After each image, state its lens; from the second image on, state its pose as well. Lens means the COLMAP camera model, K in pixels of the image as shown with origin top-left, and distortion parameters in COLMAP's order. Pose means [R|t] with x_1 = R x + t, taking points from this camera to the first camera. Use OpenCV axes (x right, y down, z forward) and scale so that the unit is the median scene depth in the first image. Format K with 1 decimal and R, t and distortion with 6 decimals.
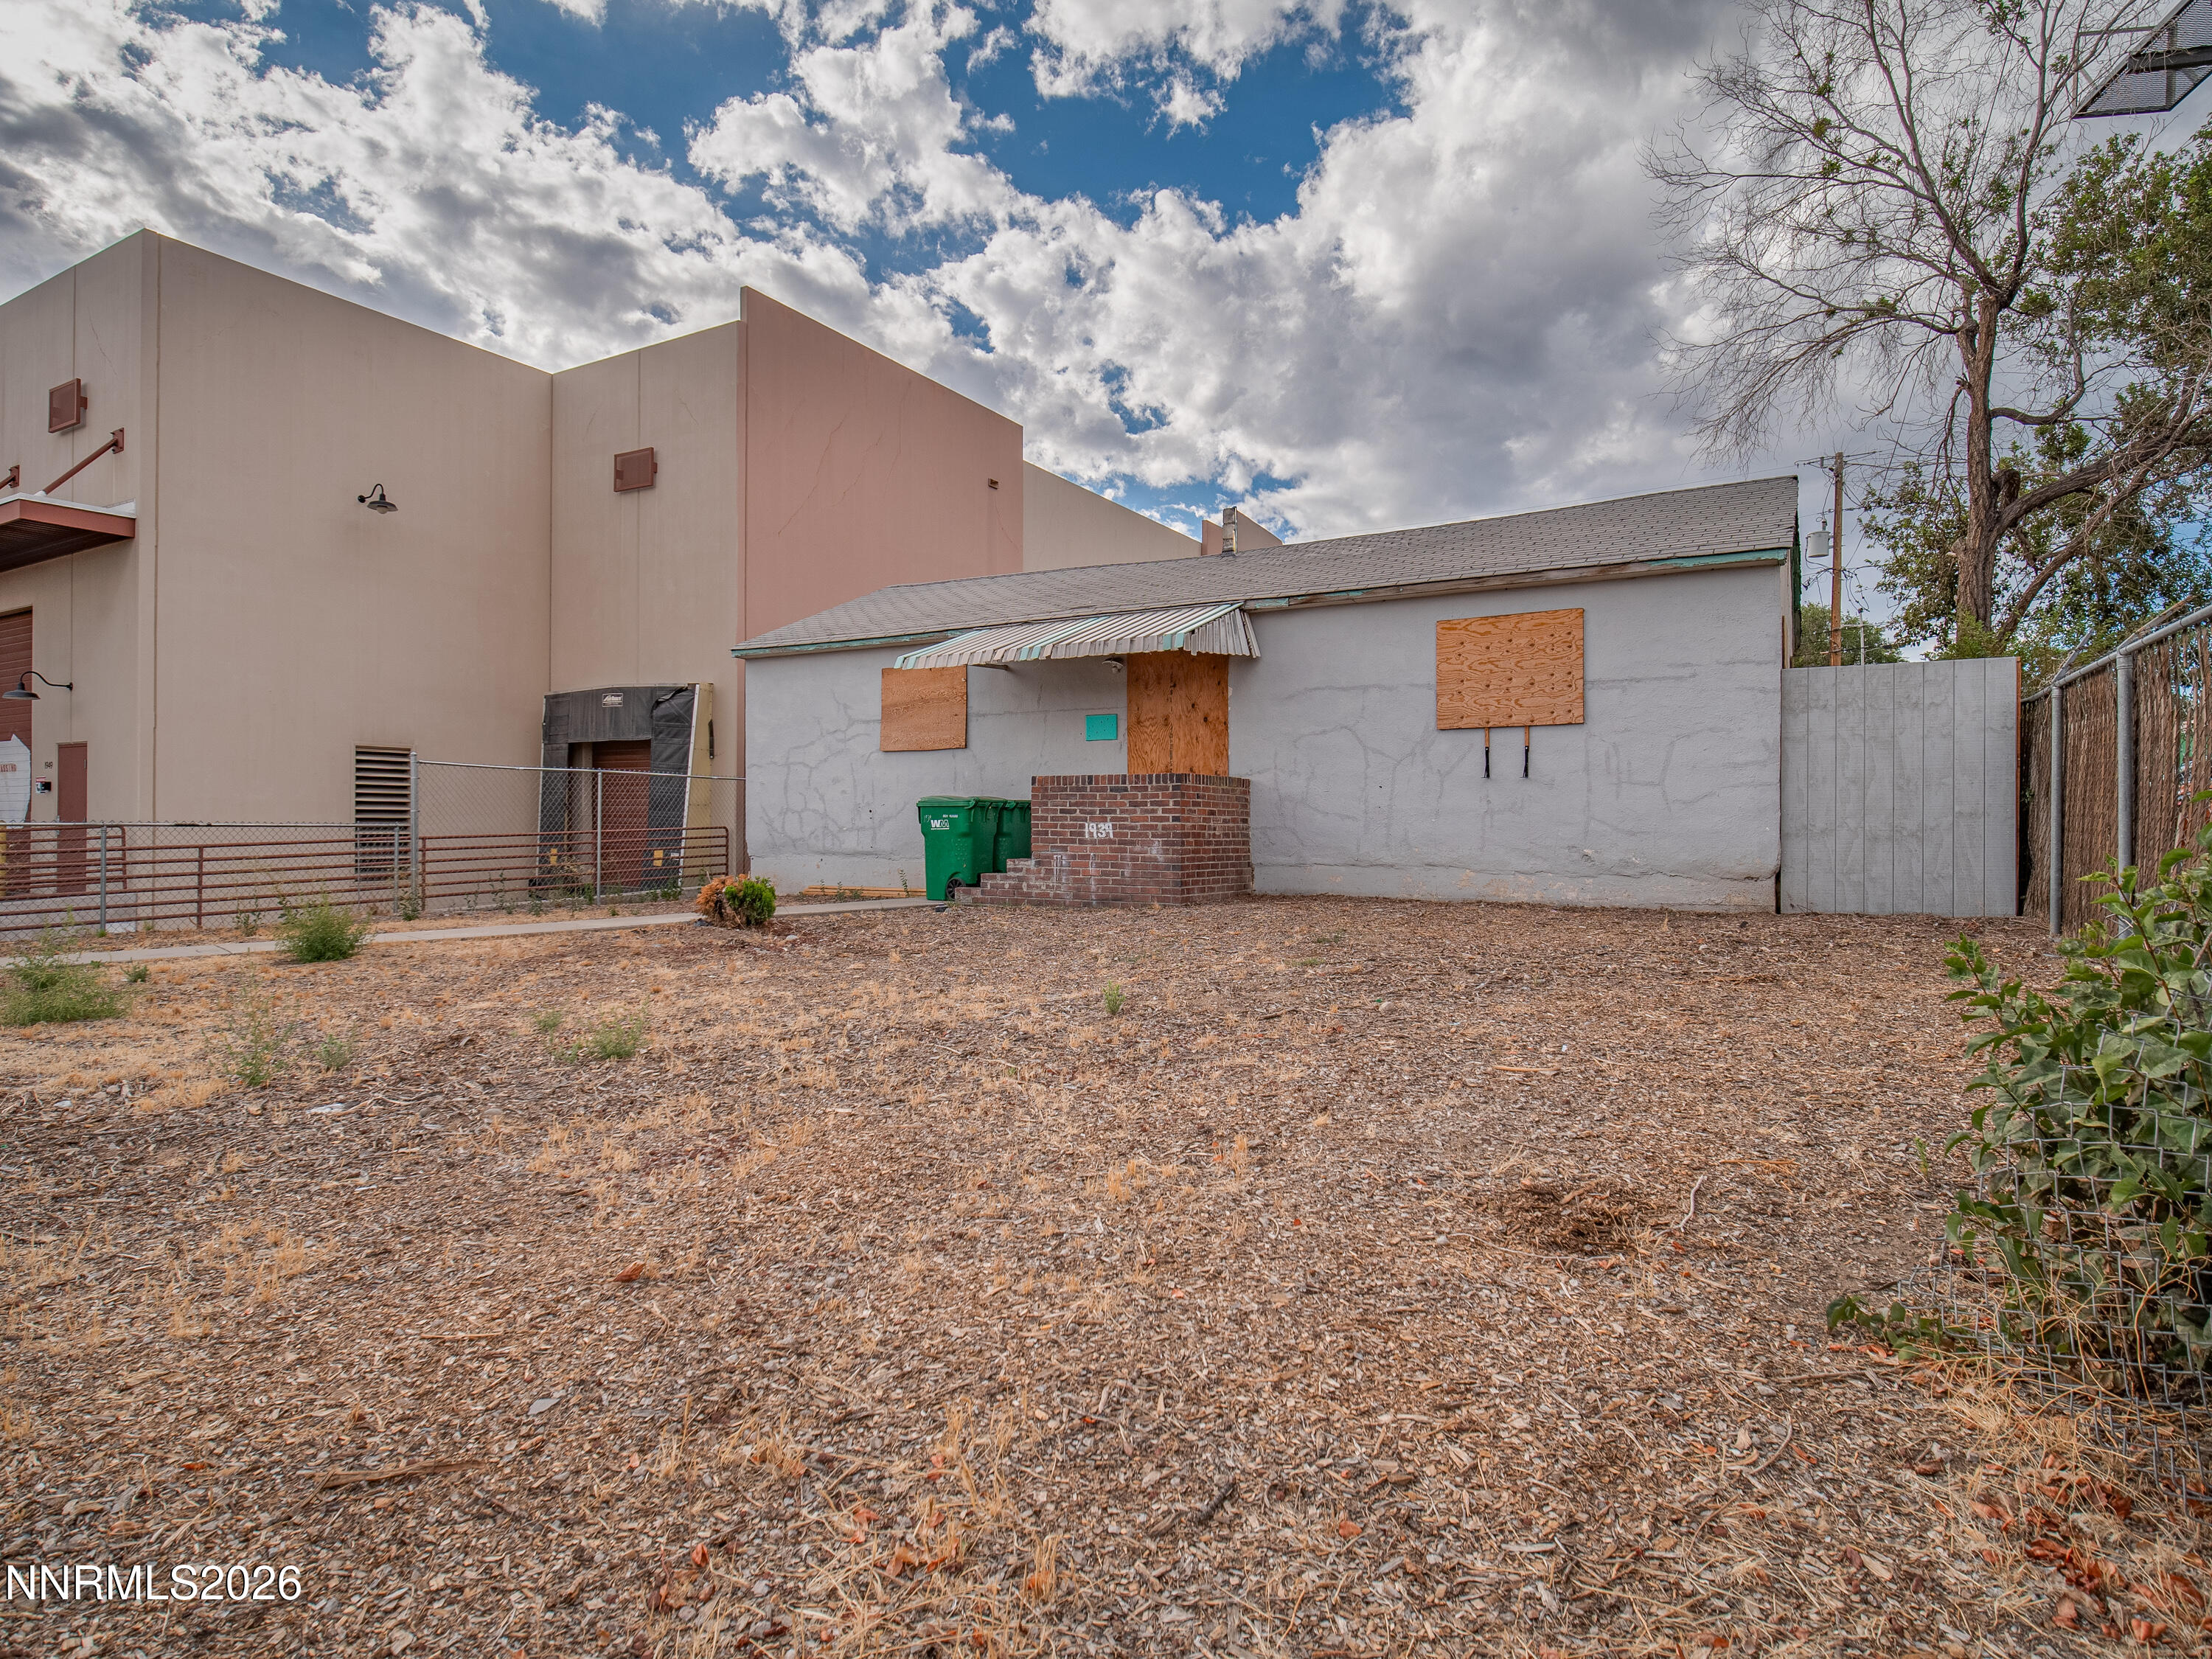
lens RADIAL K [[1227.6, 0, 1073.3], [0, 1227.6, 814.2], [0, 0, 1]] dist [-0.000061, -0.001454]
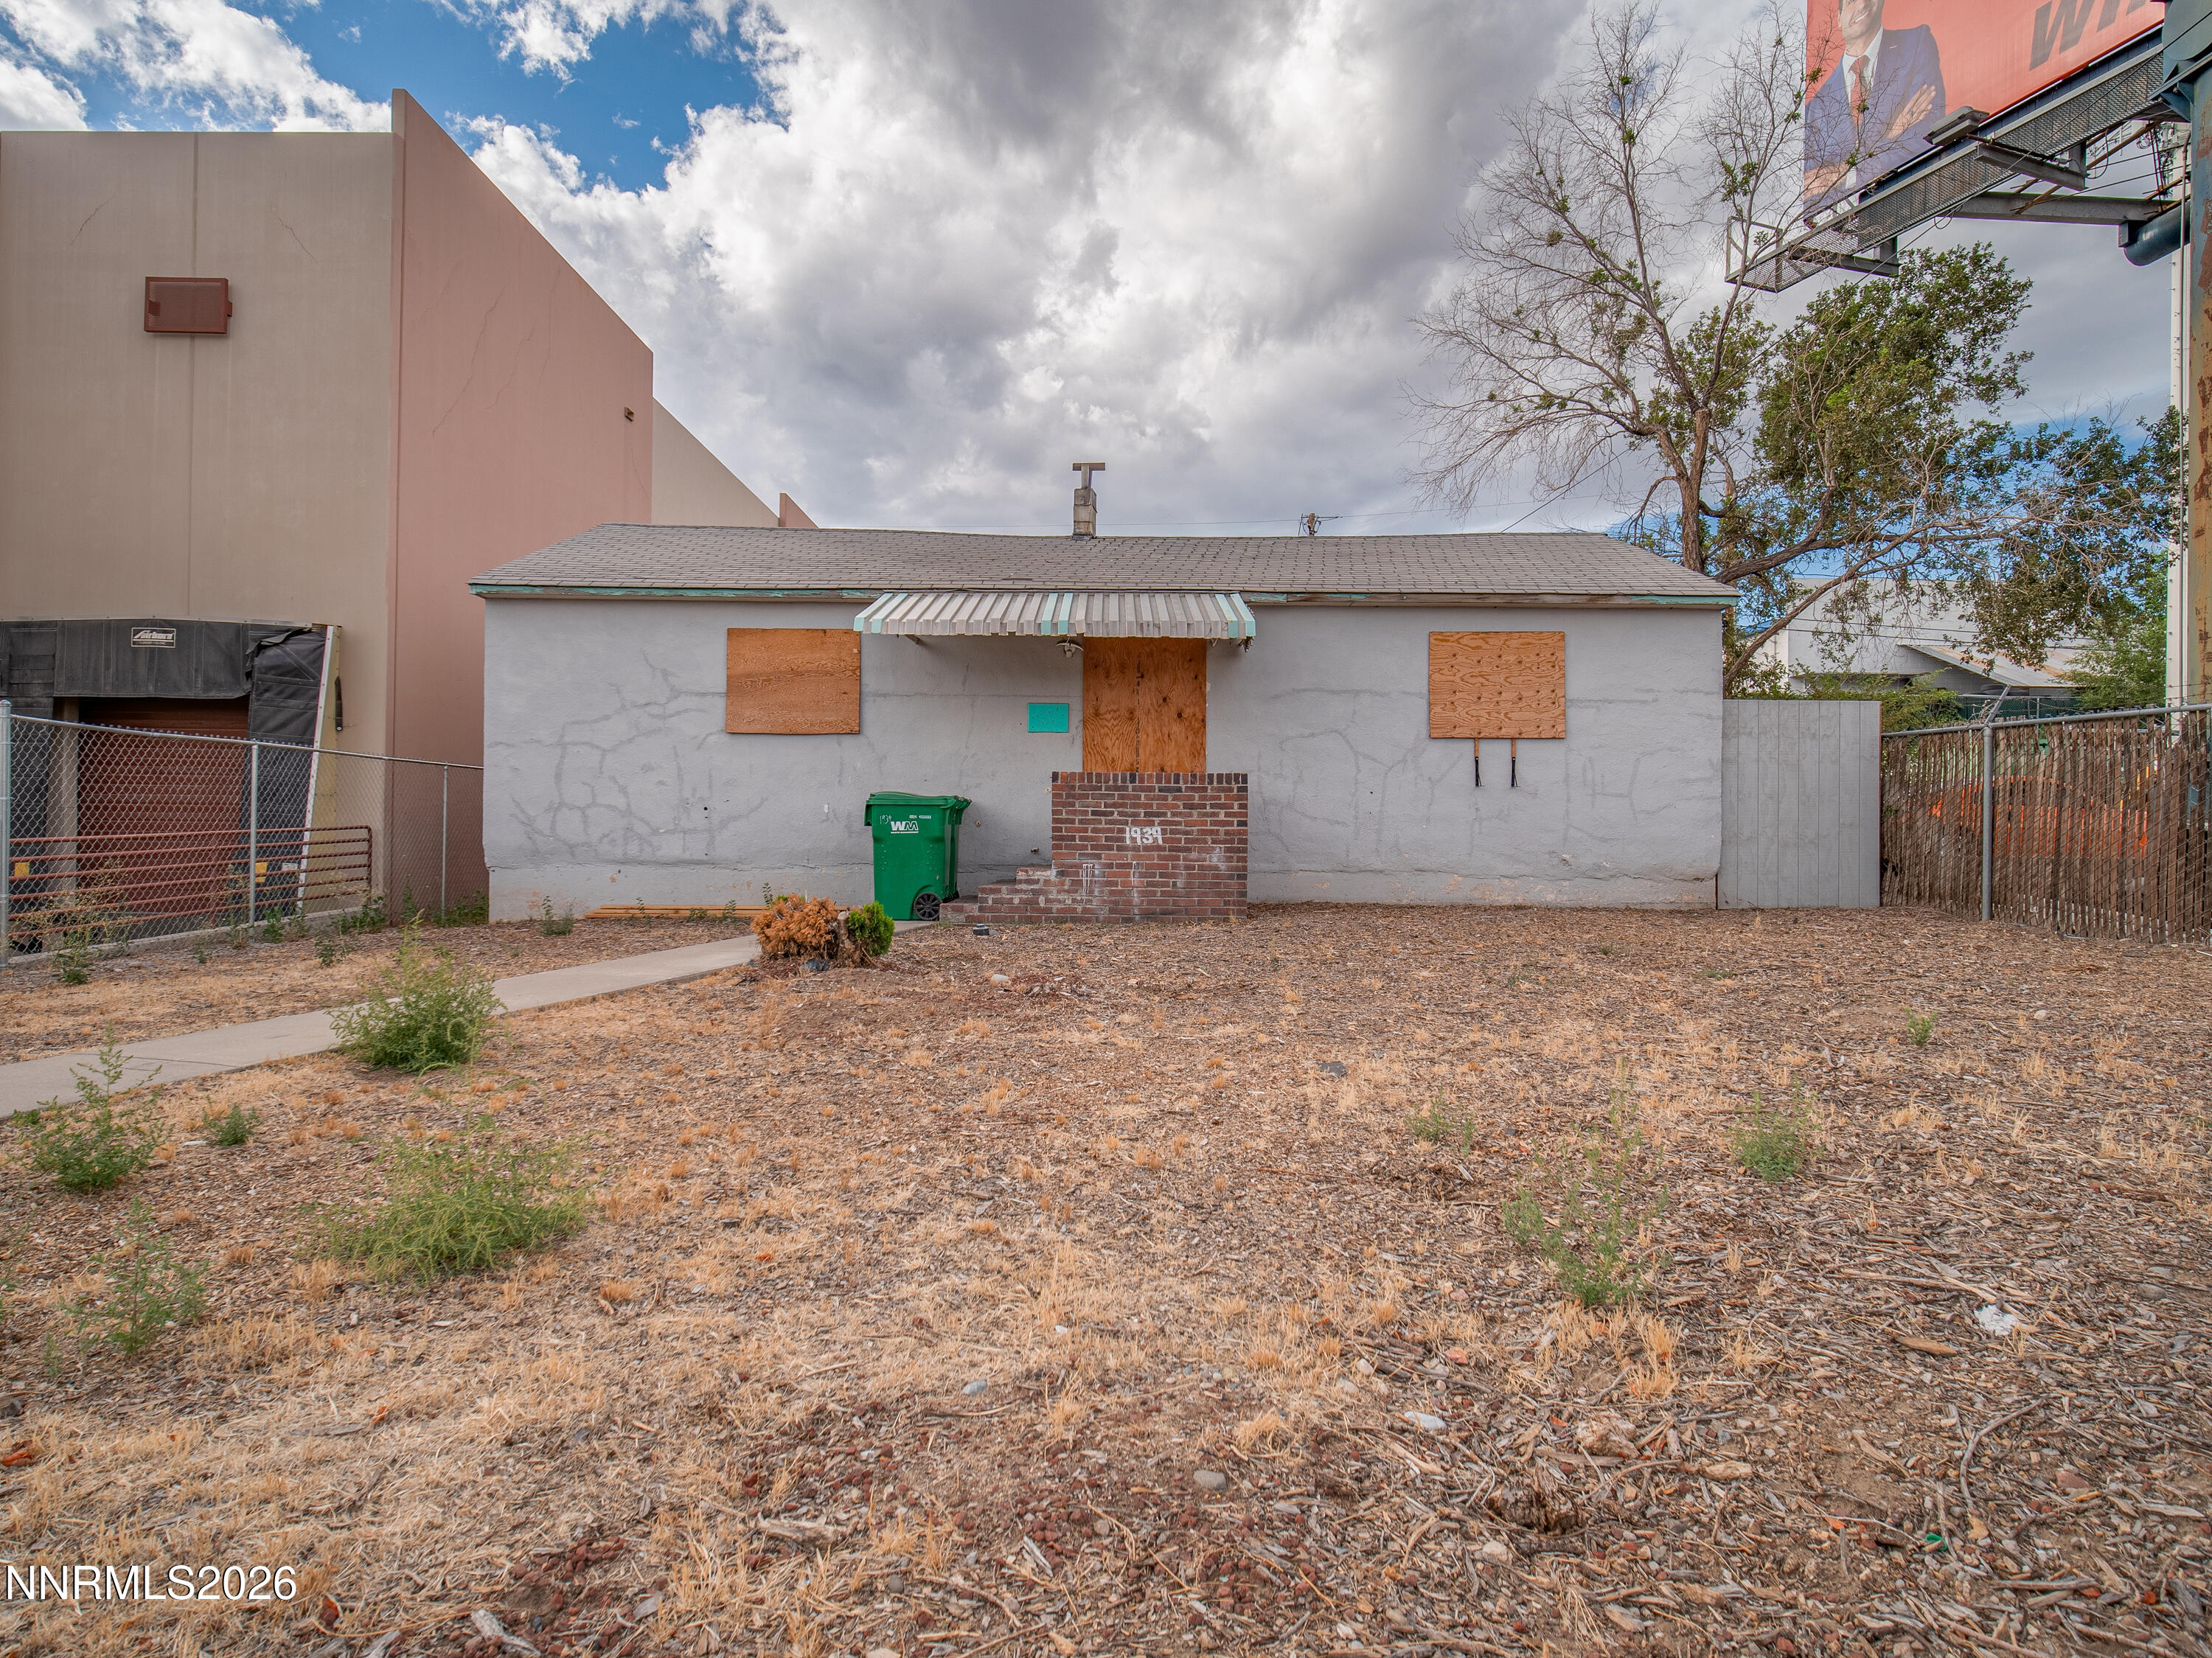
lens RADIAL K [[1216.3, 0, 1092.3], [0, 1216.3, 817.9], [0, 0, 1]] dist [-0.002025, -0.003304]
pose [[0.859921, 0.010118, 0.510327, -0.411762], [-0.011443, 0.999934, -0.000543, 0.001380], [-0.510299, -0.005373, 0.859980, 0.242579]]
